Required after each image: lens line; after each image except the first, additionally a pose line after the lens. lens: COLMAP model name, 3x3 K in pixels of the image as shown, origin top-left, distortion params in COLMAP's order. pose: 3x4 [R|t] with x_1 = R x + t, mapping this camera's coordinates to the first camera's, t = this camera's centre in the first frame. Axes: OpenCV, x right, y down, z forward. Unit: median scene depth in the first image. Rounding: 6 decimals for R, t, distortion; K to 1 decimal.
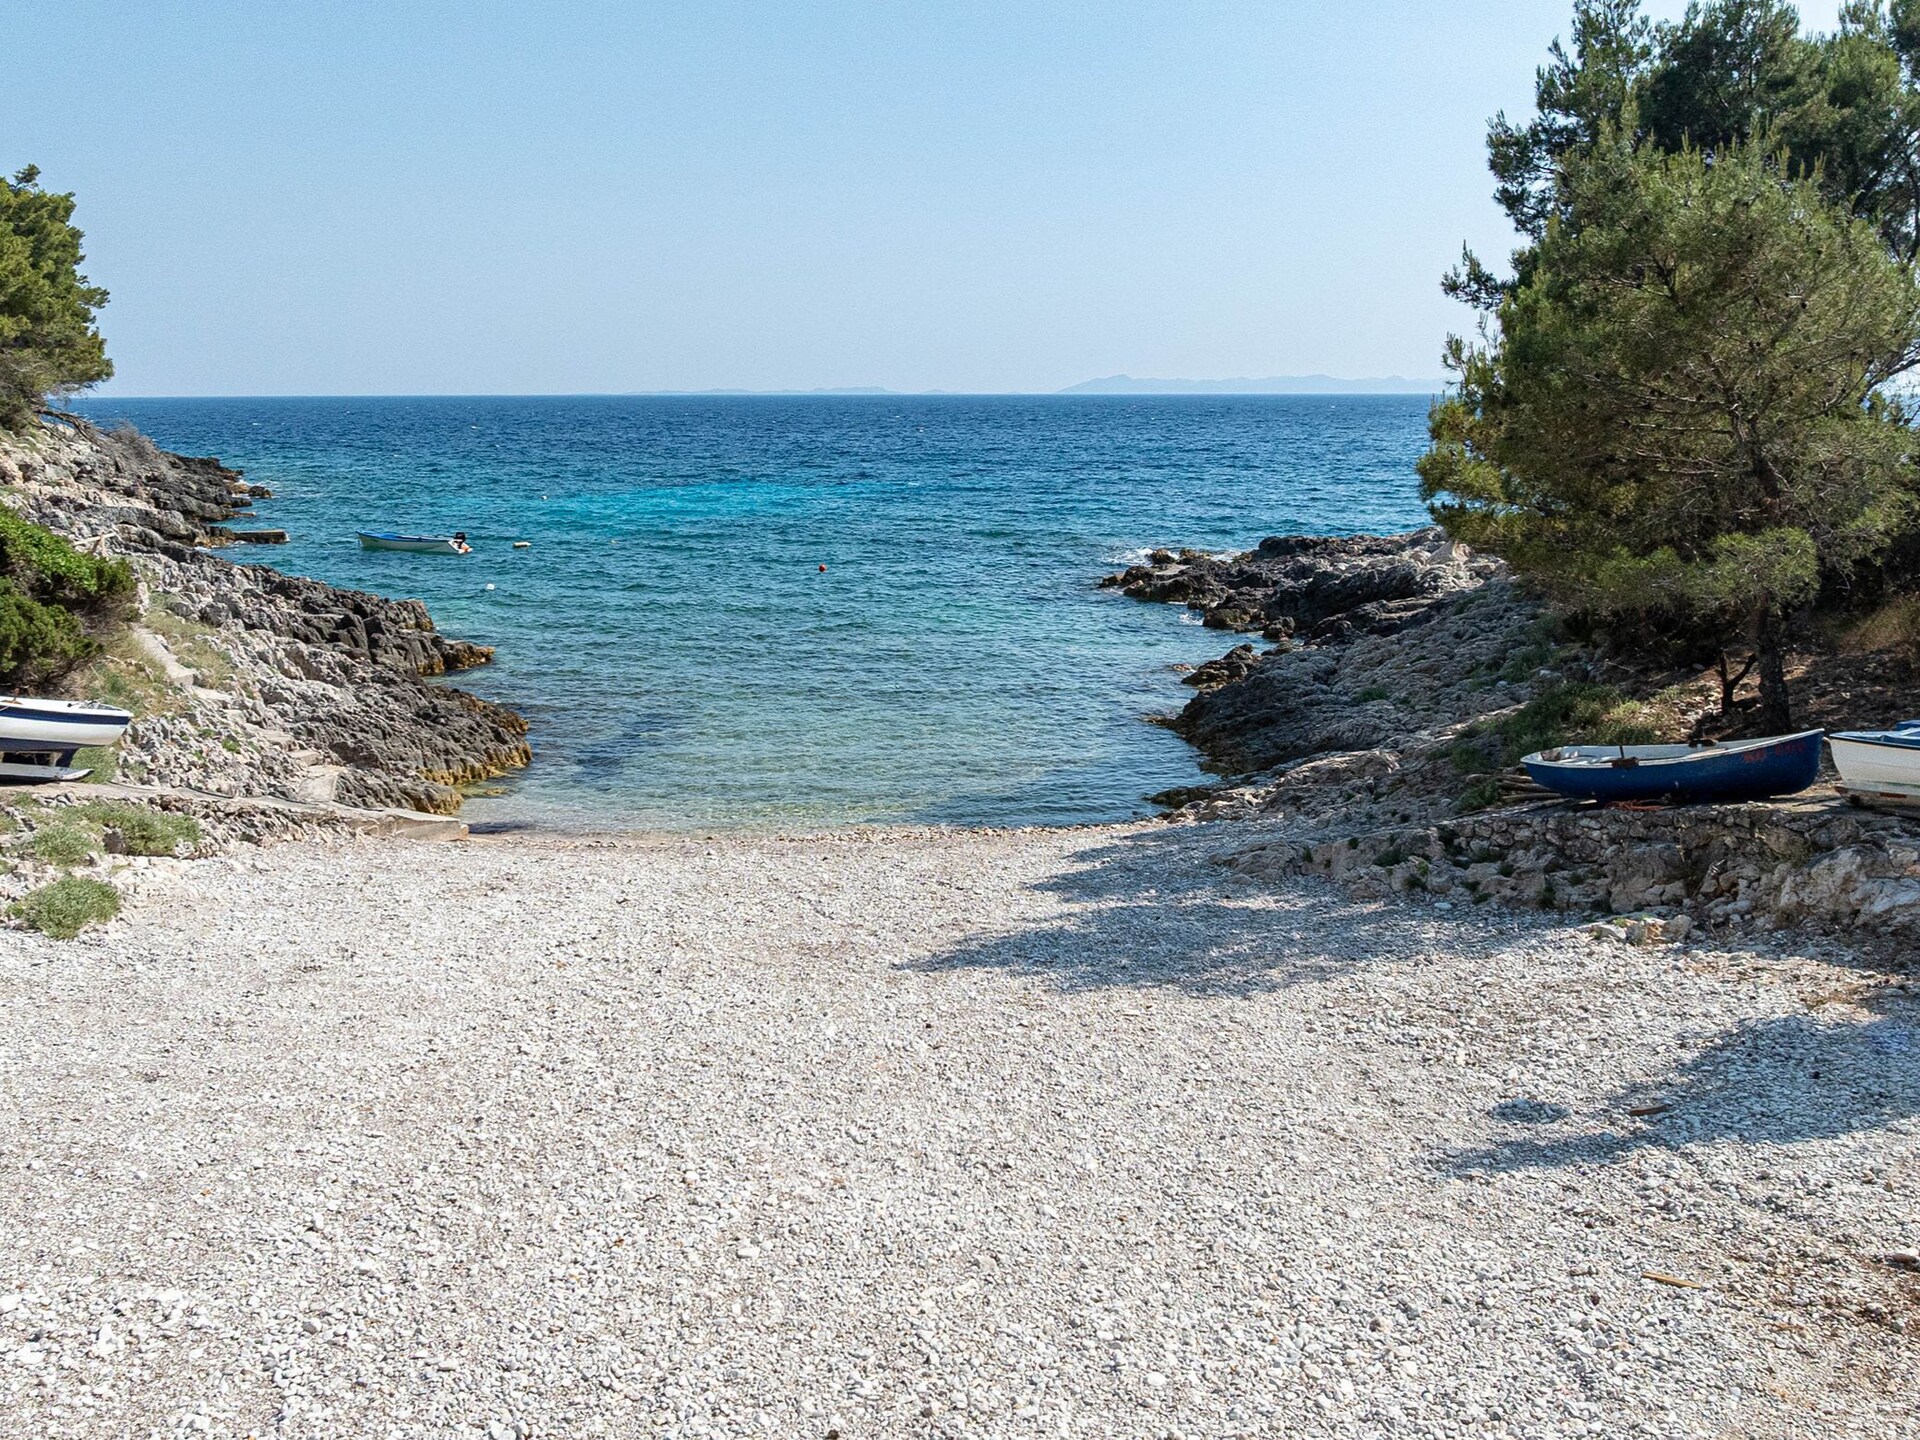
lens RADIAL K [[1764.7, 0, 965.3], [0, 1764.7, 709.0], [0, 0, 1]] dist [-0.021690, 0.000000]
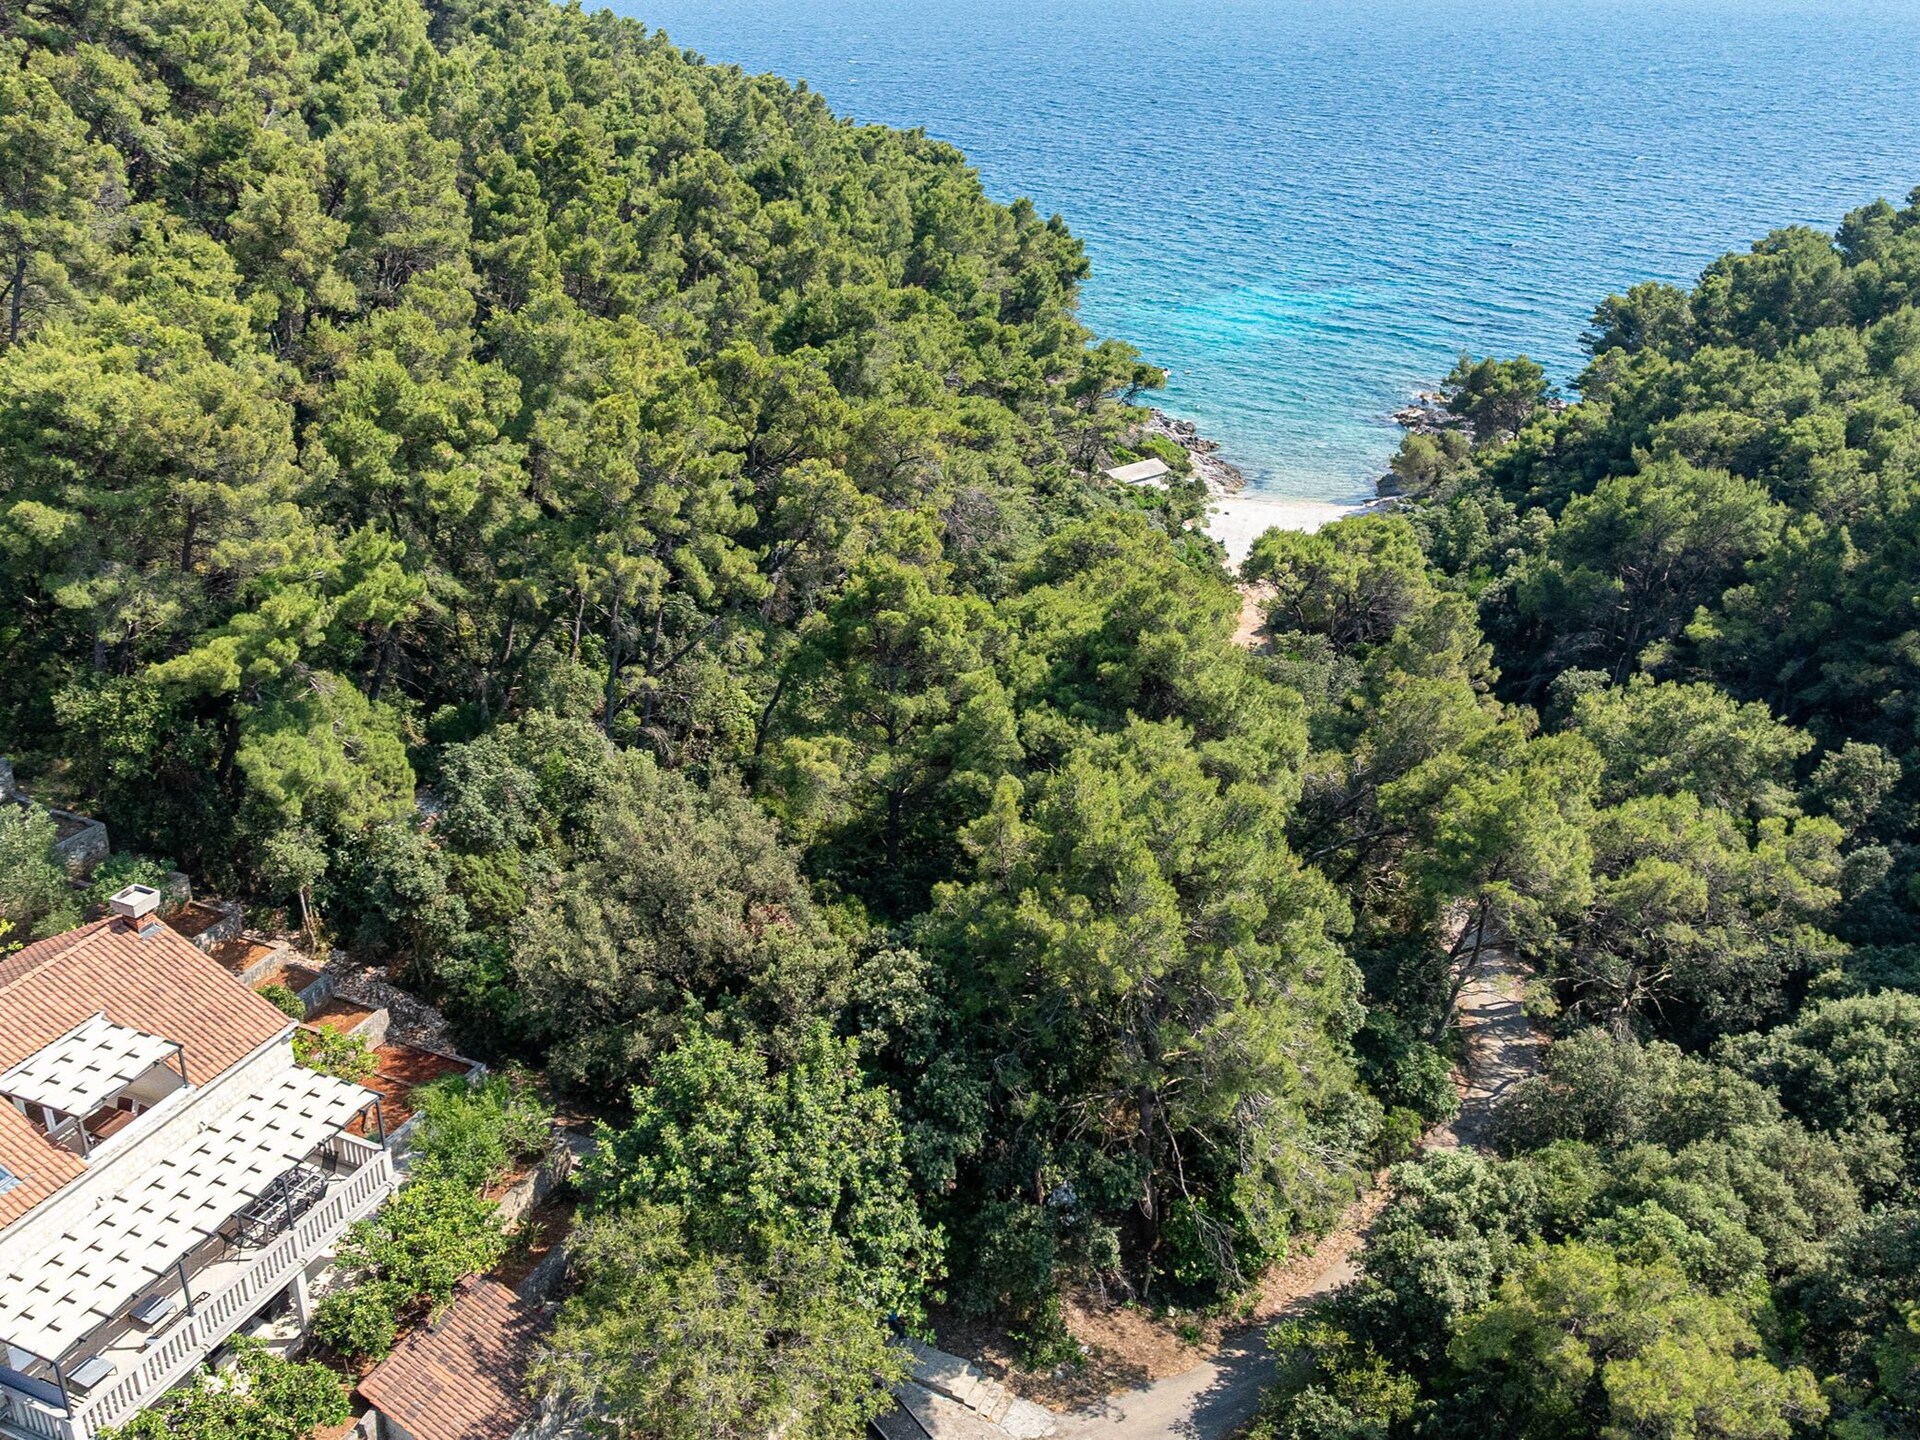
lens RADIAL K [[1764.7, 0, 969.0], [0, 1764.7, 712.8], [0, 0, 1]] dist [-0.021690, 0.000000]
pose [[0.967257, 0.101665, -0.232549, 0.248100], [-0.044588, 0.970084, 0.238639, -0.521883], [0.249853, -0.220456, 0.942853, -4.303678]]
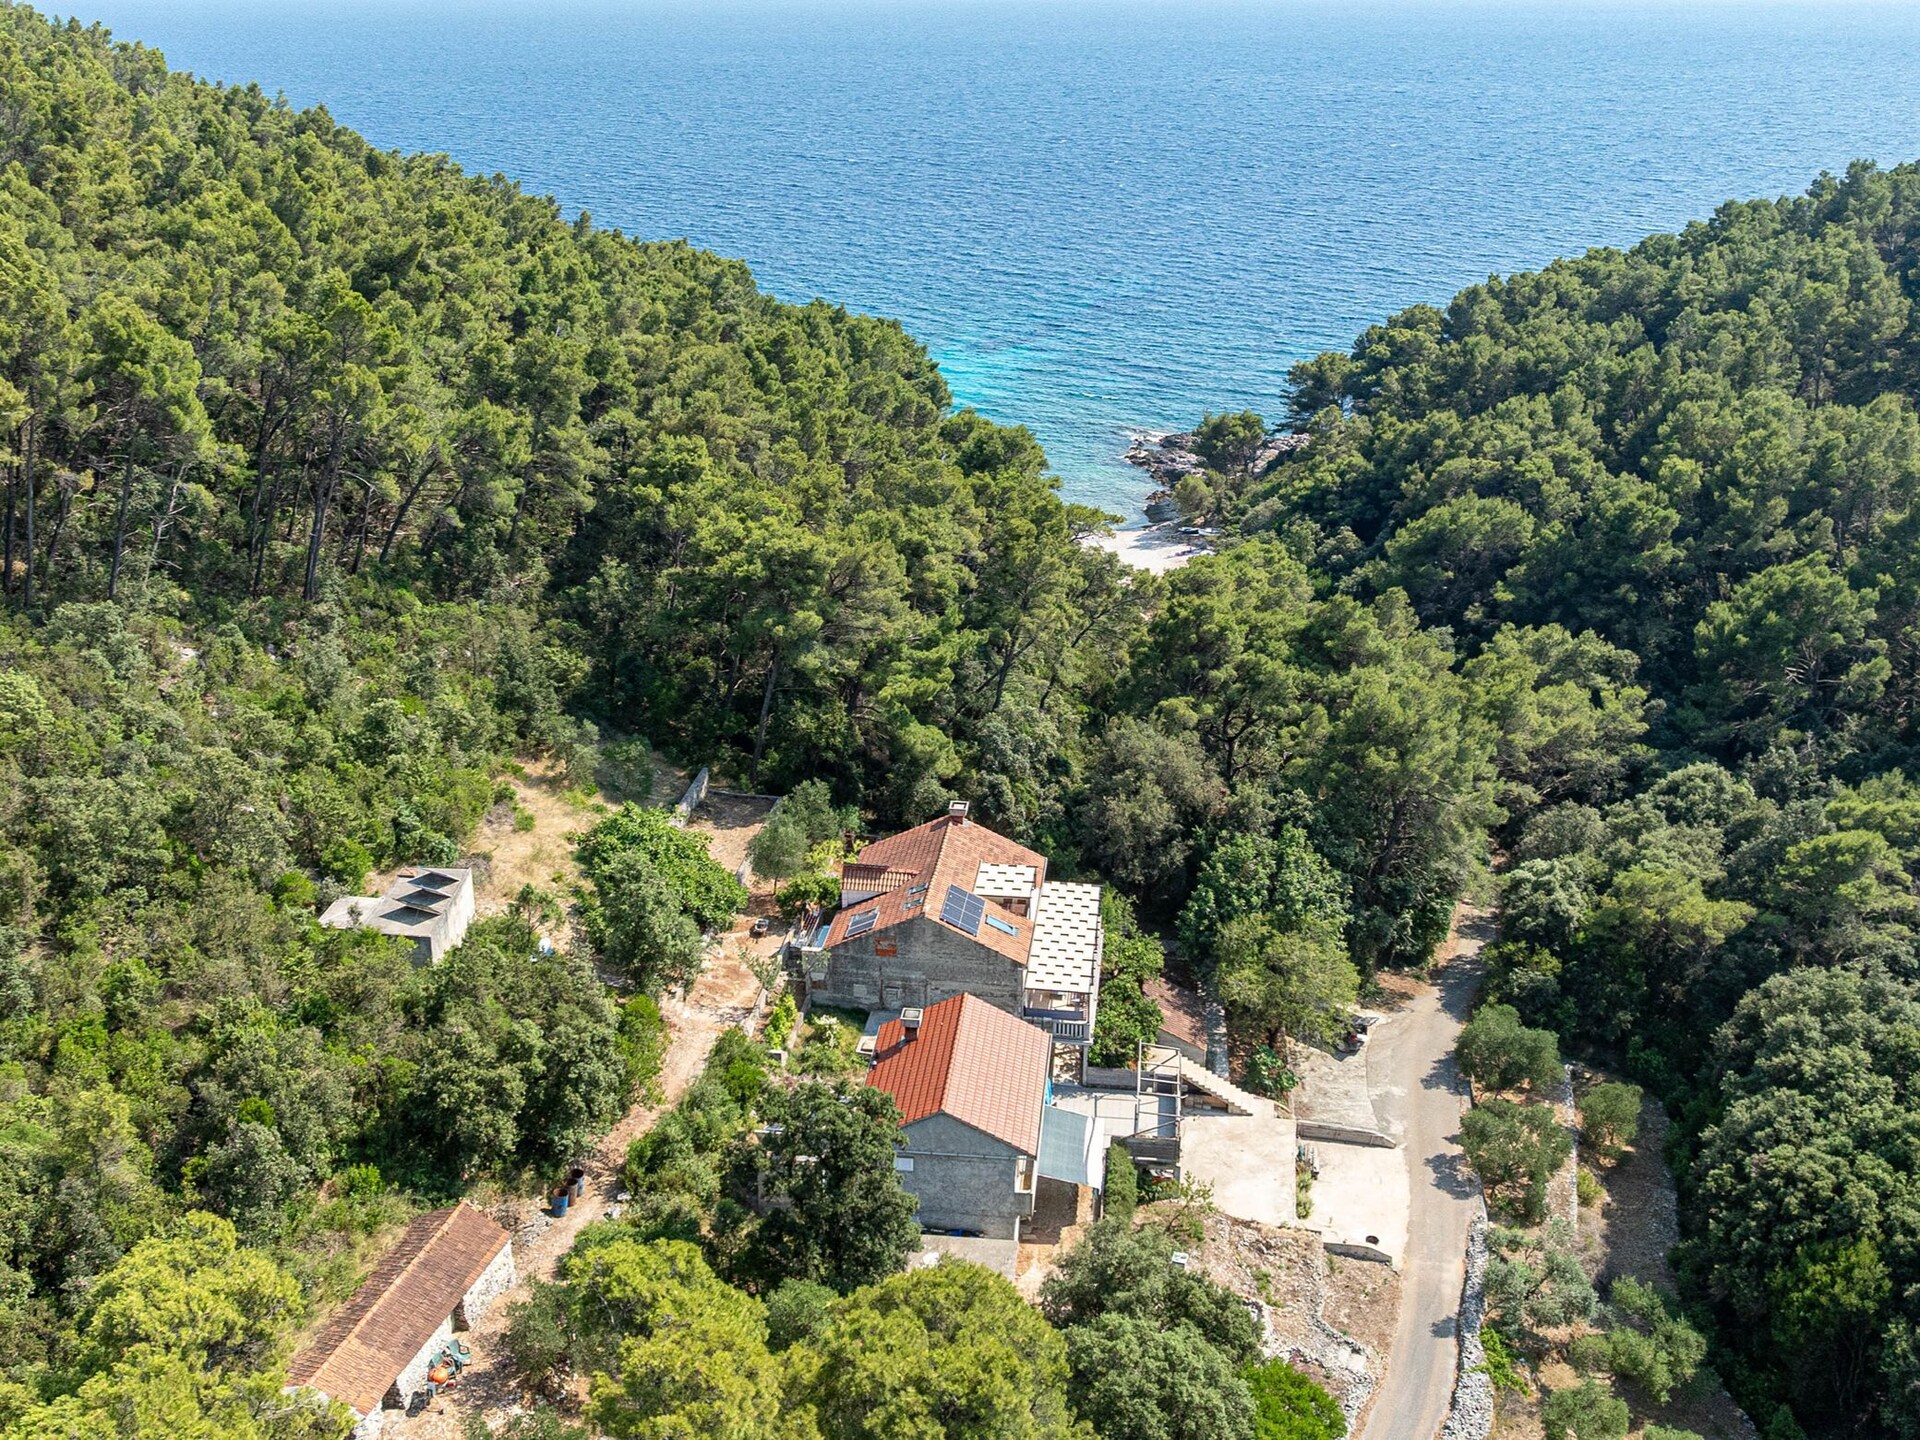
lens RADIAL K [[1764.7, 0, 951.1], [0, 1764.7, 727.3], [0, 0, 1]] dist [-0.021690, 0.000000]
pose [[0.999647, -0.014512, 0.022254, -0.799614], [0.009009, 0.973173, 0.229900, -0.765493], [-0.024993, -0.229618, 0.972960, -5.837567]]
